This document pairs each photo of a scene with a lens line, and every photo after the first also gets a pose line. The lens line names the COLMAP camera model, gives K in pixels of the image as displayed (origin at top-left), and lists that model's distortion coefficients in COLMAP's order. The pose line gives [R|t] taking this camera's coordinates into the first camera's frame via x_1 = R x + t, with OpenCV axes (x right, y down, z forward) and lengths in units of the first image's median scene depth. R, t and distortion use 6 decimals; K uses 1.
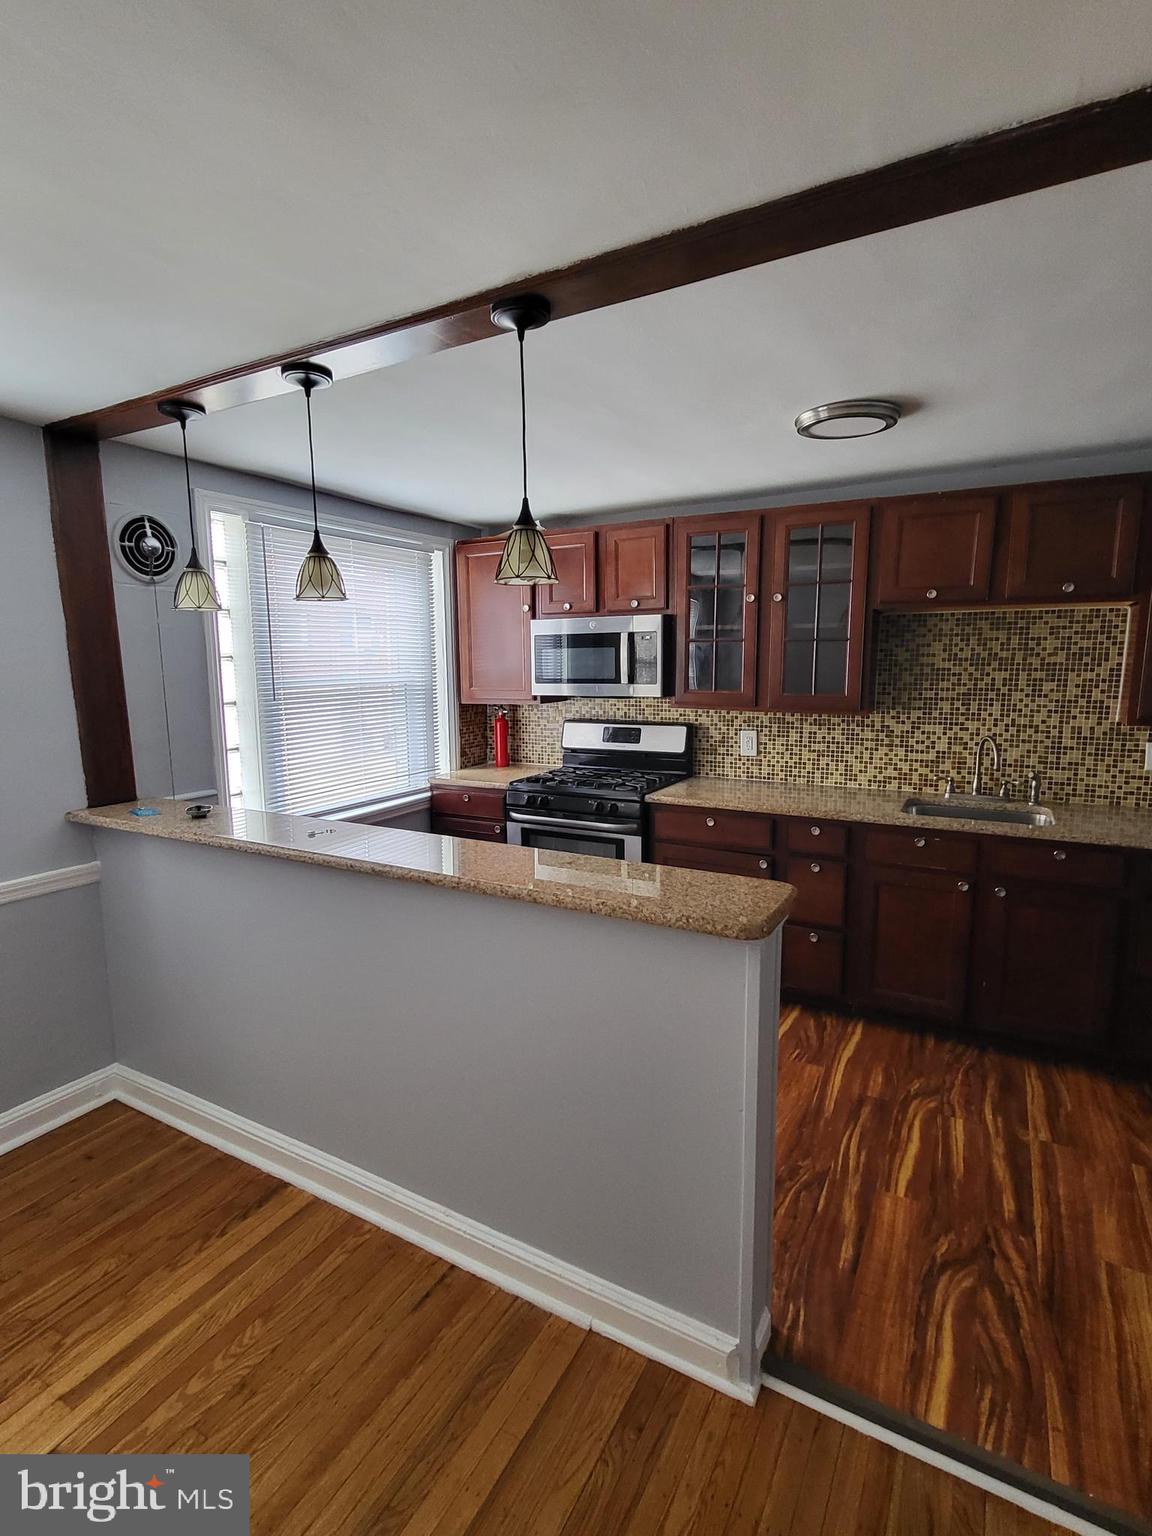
lens RADIAL K [[764.5, 0, 550.2], [0, 764.5, 762.4], [0, 0, 1]] dist [-0.005537, 0.008022]
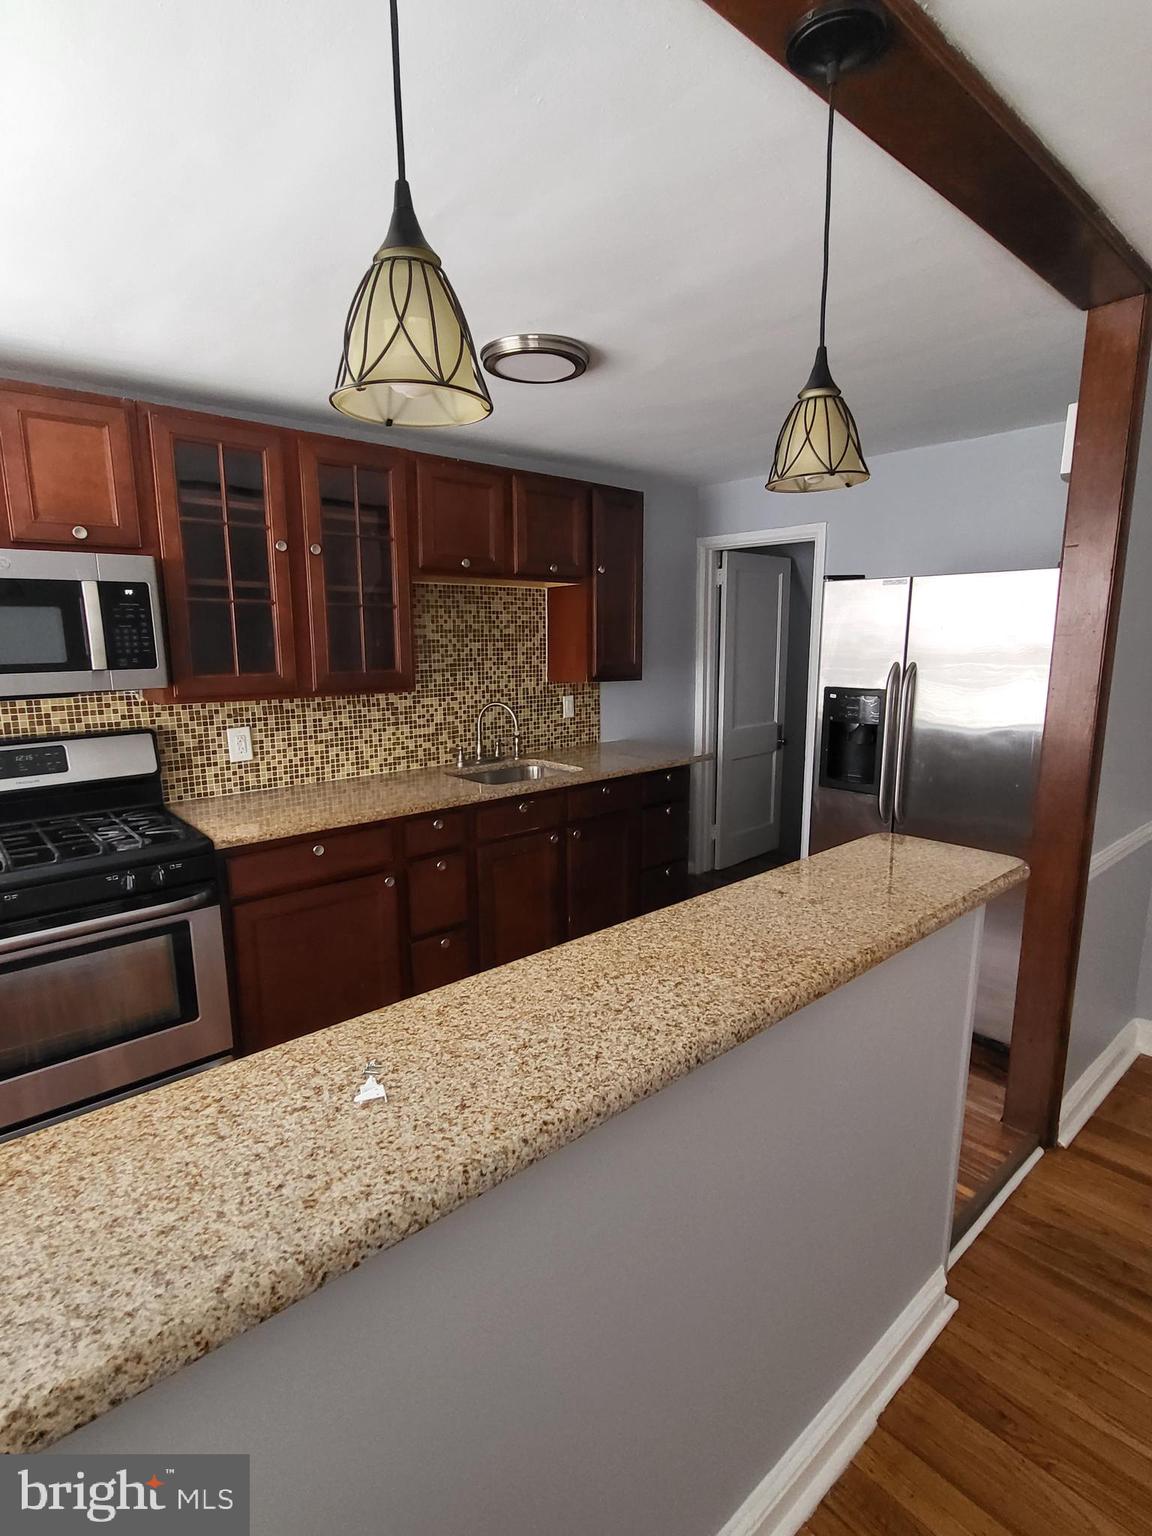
lens RADIAL K [[764.5, 0, 563.9], [0, 764.5, 765.4], [0, 0, 1]] dist [-0.005537, 0.008022]
pose [[0.312471, -0.154442, 0.937288, -0.395801], [0.136800, 0.983726, 0.116487, -0.056082], [-0.940025, 0.091822, 0.328514, 0.536361]]
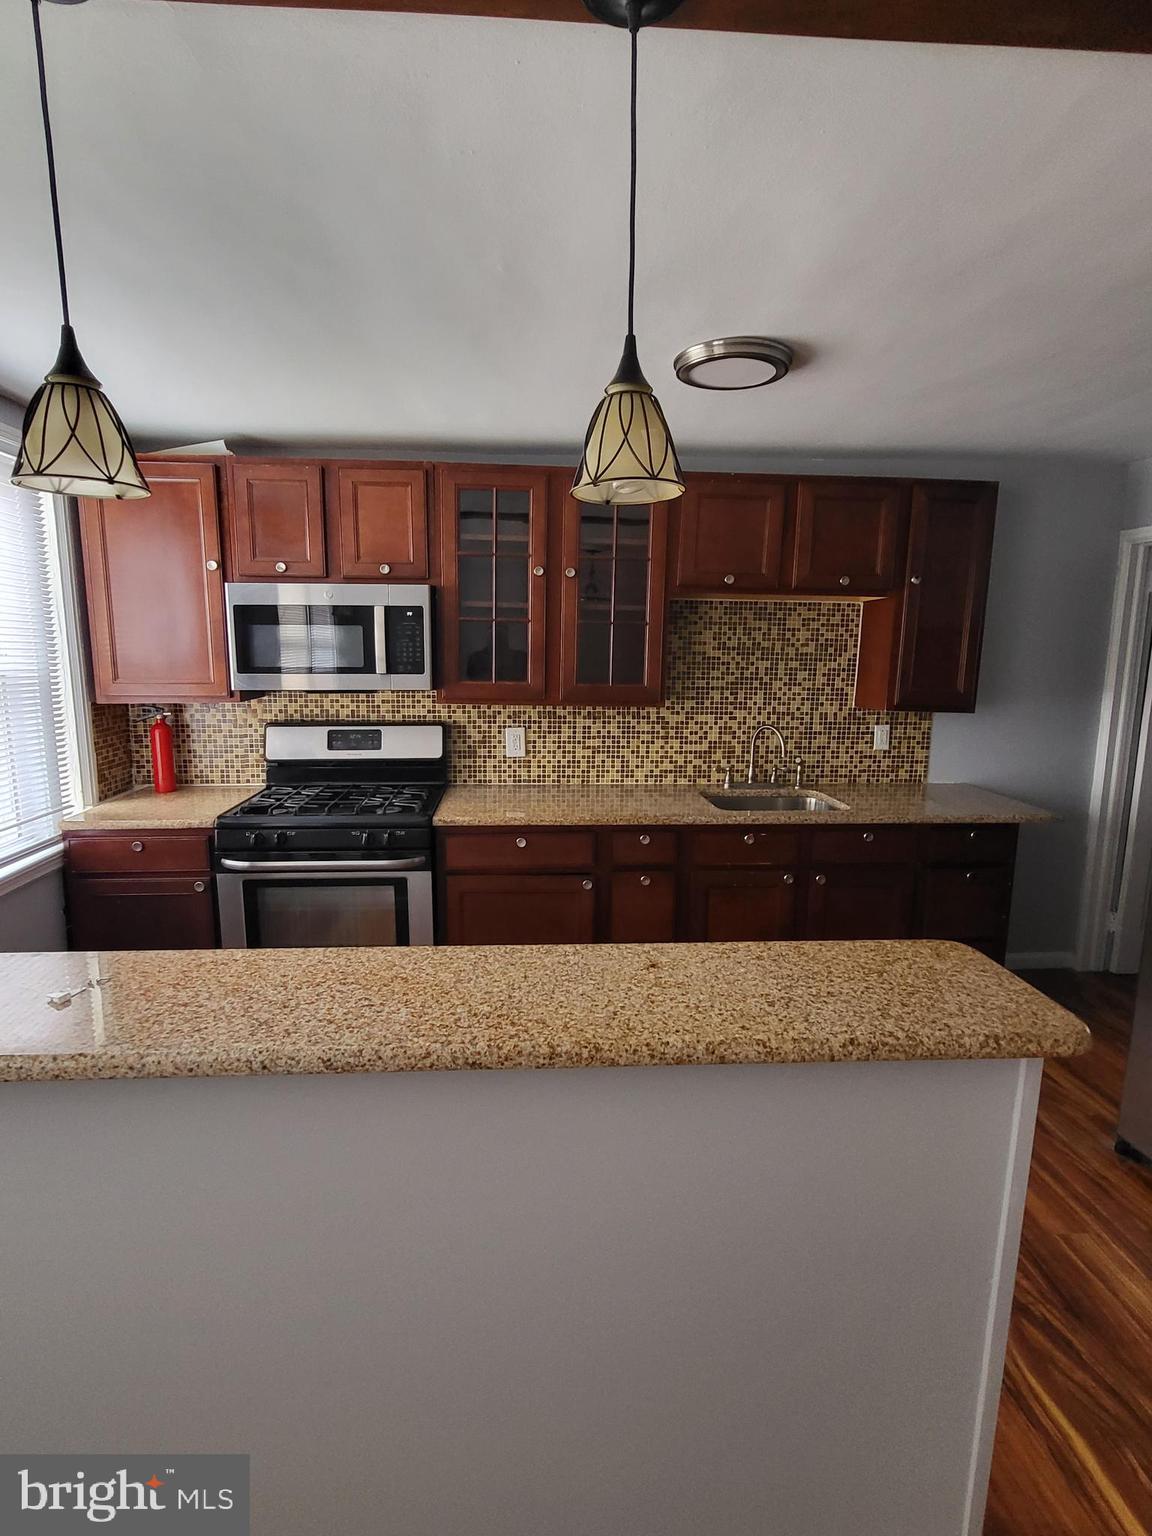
lens RADIAL K [[764.5, 0, 561.3], [0, 764.5, 764.1], [0, 0, 1]] dist [-0.005537, 0.008022]
pose [[0.825671, -0.068378, 0.559993, -0.210725], [0.058778, 0.997652, 0.035155, -0.032330], [-0.561082, 0.003889, 0.827751, 0.300715]]
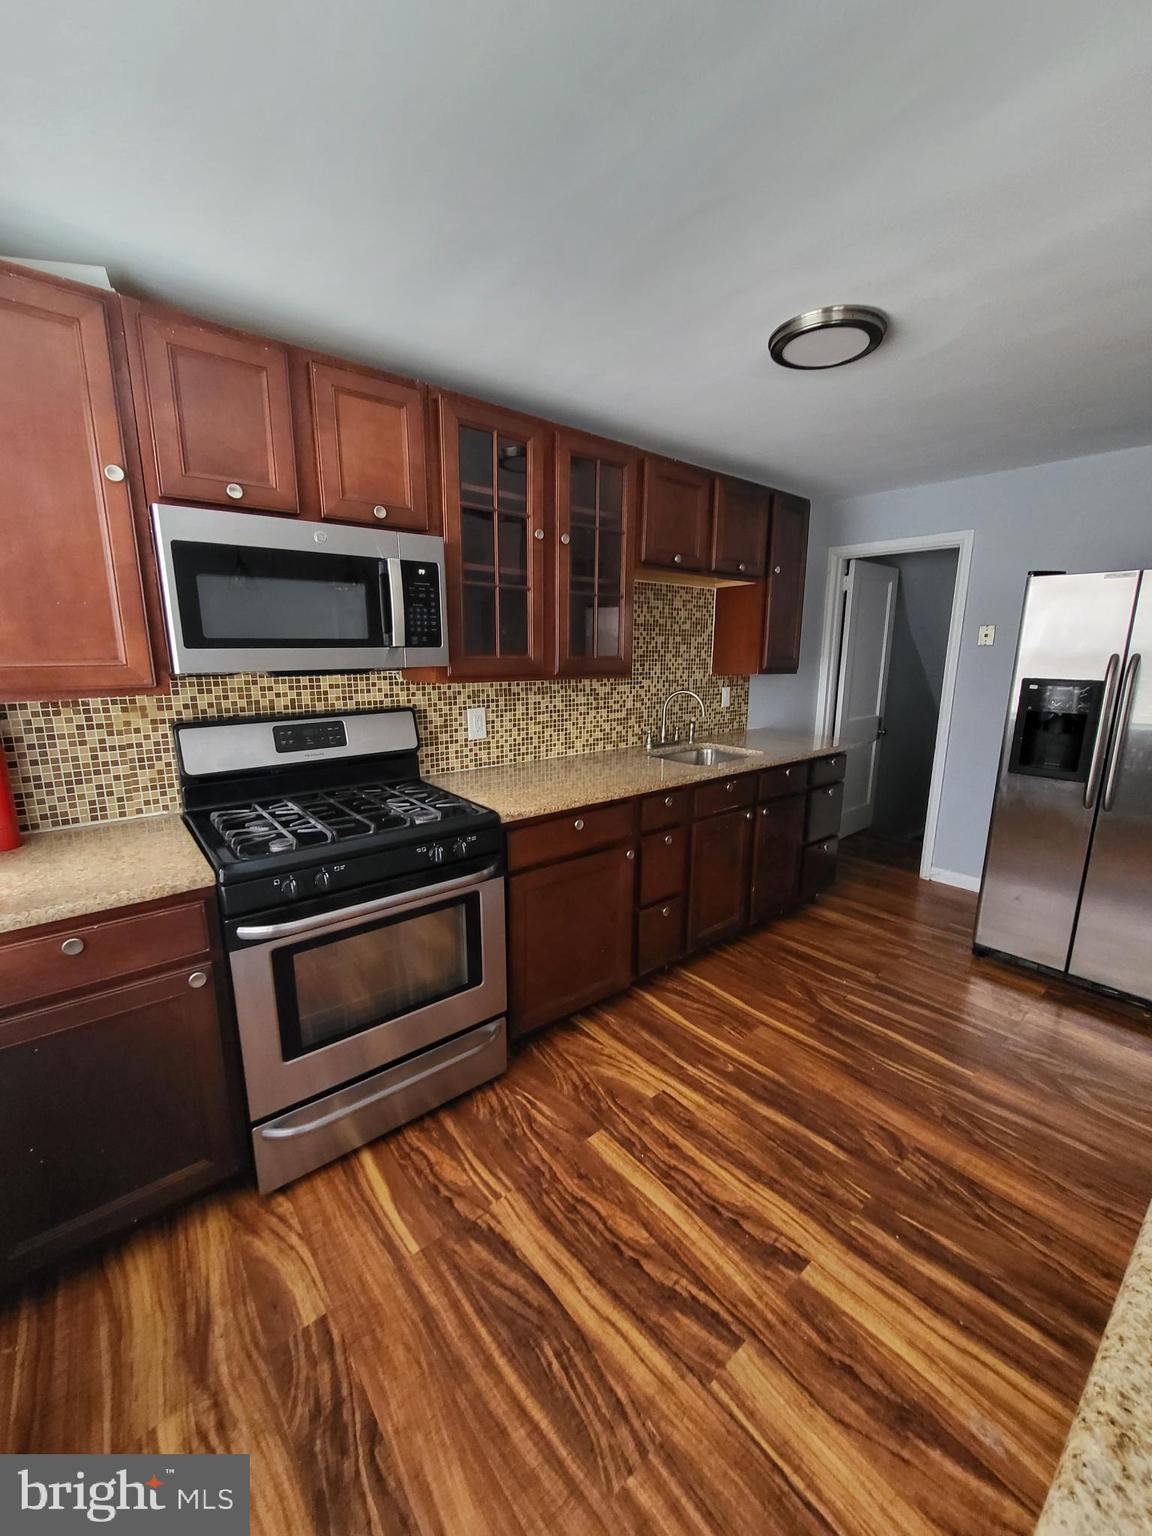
lens RADIAL K [[600.7, 0, 557.9], [0, 600.7, 765.4], [0, 0, 1]] dist [-0.001770, 0.000437]
pose [[0.356025, -0.170926, 0.918711, -0.347363], [0.124068, 0.983072, 0.134820, -0.065770], [-0.926204, 0.065984, 0.371205, 0.799783]]
